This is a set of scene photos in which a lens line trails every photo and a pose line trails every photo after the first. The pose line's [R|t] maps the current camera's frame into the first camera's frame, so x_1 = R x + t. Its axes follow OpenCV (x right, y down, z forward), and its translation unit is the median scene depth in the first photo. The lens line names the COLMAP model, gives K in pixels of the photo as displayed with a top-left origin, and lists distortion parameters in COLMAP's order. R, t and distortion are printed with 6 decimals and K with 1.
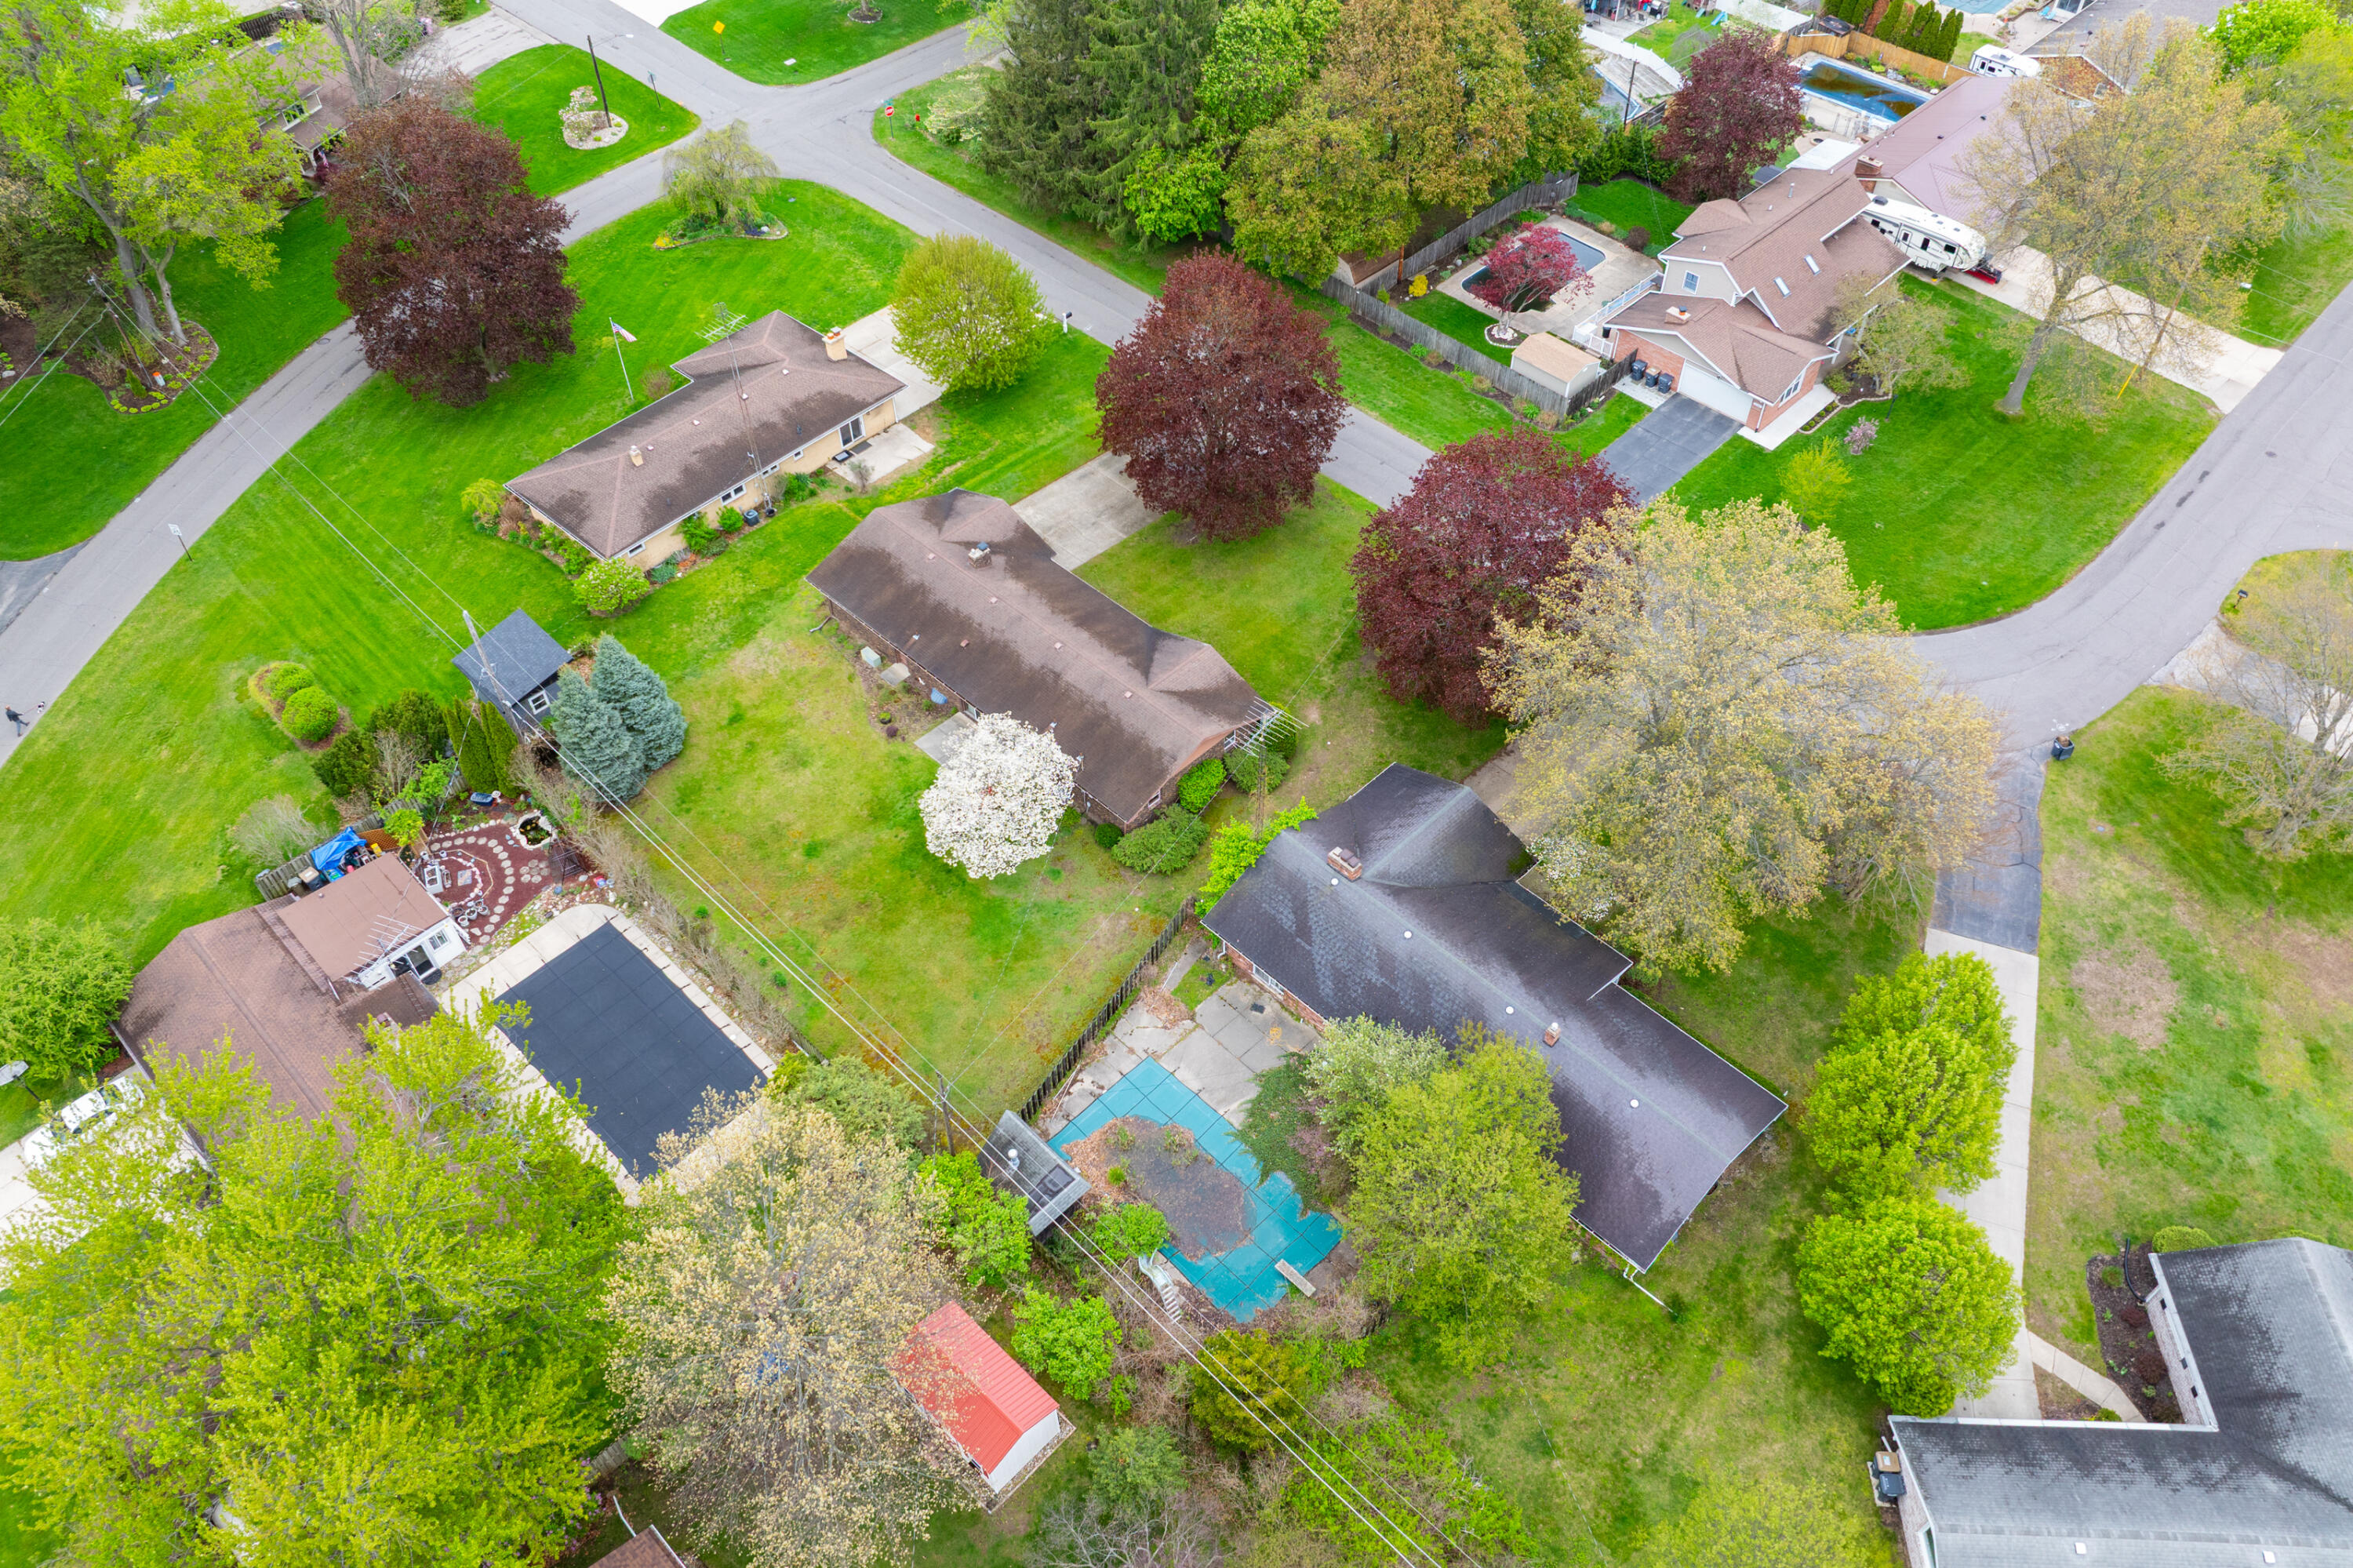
lens RADIAL K [[1657.7, 0, 1184.9], [0, 1657.7, 782.4], [0, 0, 1]] dist [-0.036631, -0.001374]
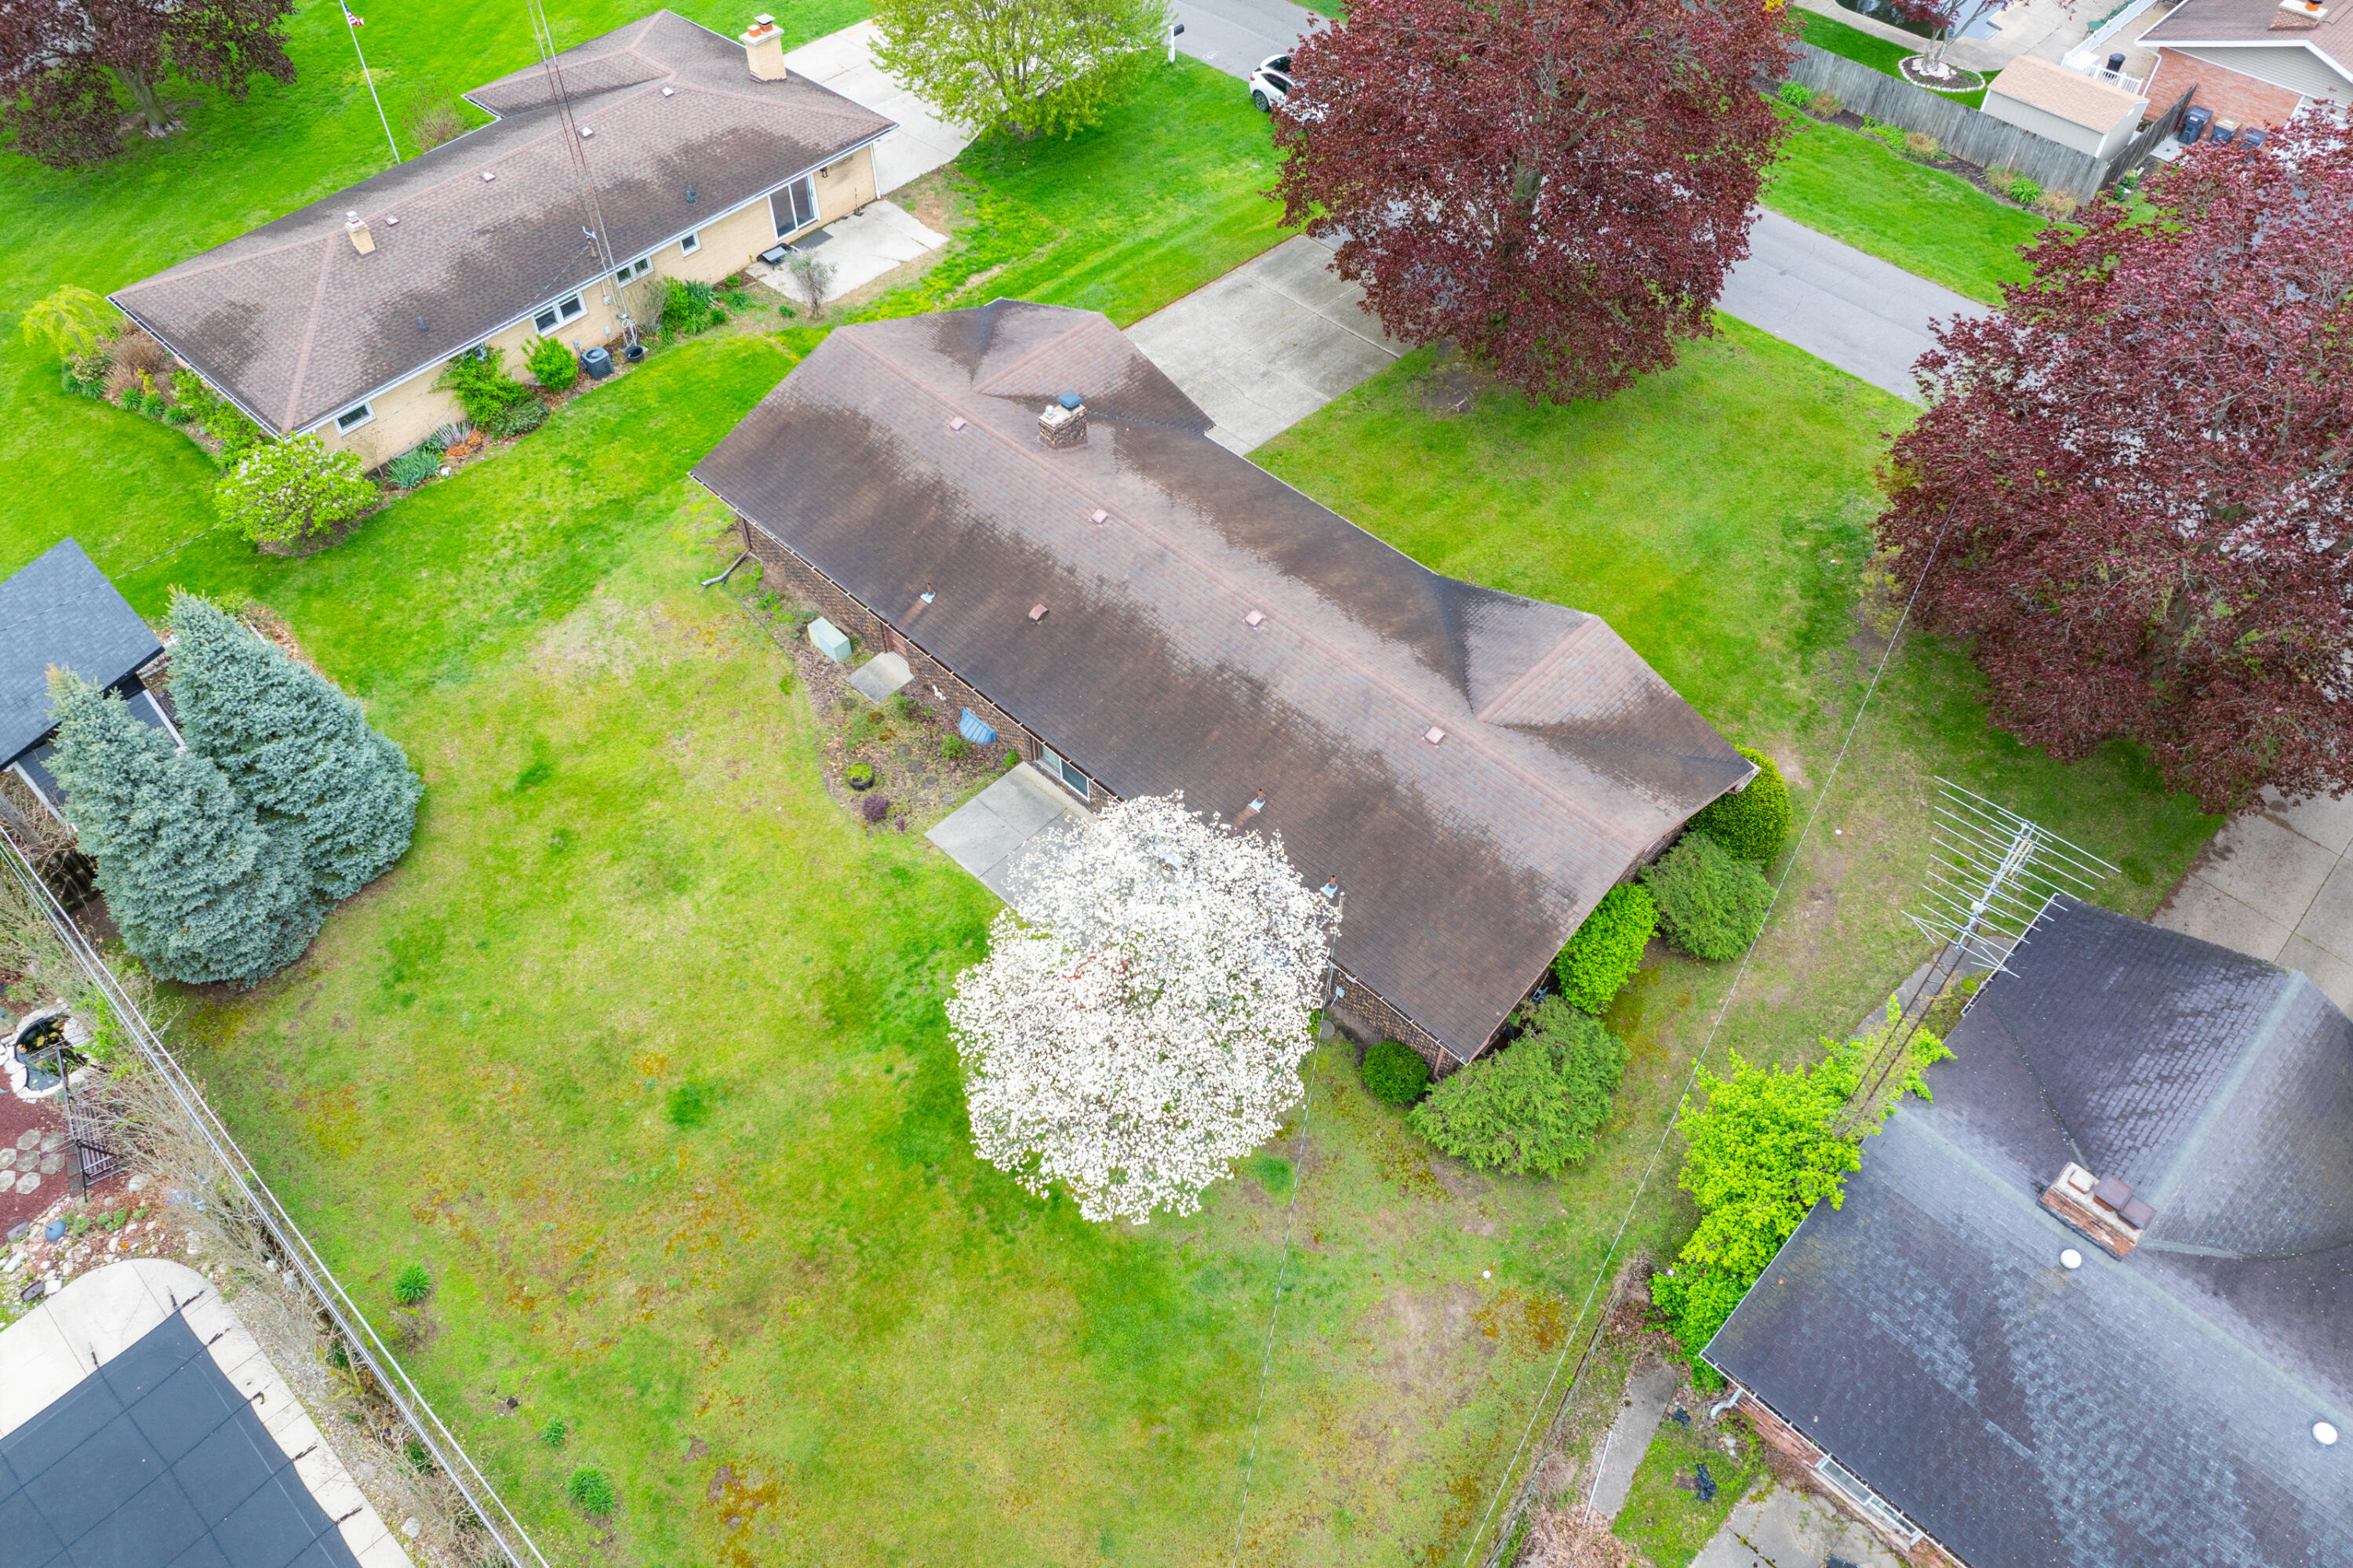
lens RADIAL K [[1670.5, 0, 1185.0], [0, 1670.5, 776.2], [0, 0, 1]] dist [-0.044740, 0.003755]
pose [[0.999885, -0.001013, 0.015145, -0.092497], [0.000636, 0.999690, 0.024892, -0.046901], [-0.015165, -0.024879, 0.999575, 0.505988]]
